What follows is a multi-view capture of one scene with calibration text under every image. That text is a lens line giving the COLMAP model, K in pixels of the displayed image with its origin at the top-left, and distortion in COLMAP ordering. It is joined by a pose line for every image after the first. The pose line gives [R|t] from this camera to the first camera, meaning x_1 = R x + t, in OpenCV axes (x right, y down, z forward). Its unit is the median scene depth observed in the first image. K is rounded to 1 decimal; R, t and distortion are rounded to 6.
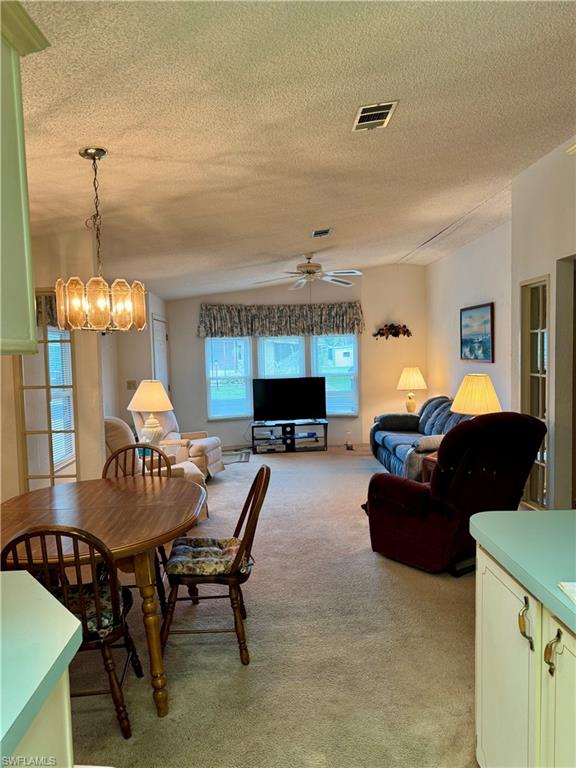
lens RADIAL K [[548.8, 0, 288.0], [0, 548.8, 384.0], [0, 0, 1]] dist [0.047424, -0.002671]
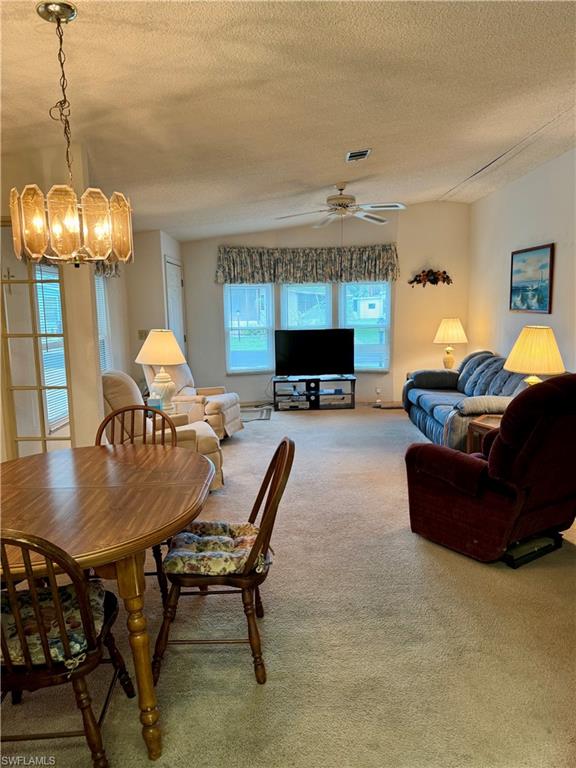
lens RADIAL K [[548.8, 0, 288.0], [0, 548.8, 384.0], [0, 0, 1]] dist [0.047424, -0.002671]
pose [[0.999074, 0.015559, -0.040122, -0.007062], [-0.011981, 0.996055, 0.087931, -0.000030], [0.041332, -0.087368, 0.995318, 0.135959]]
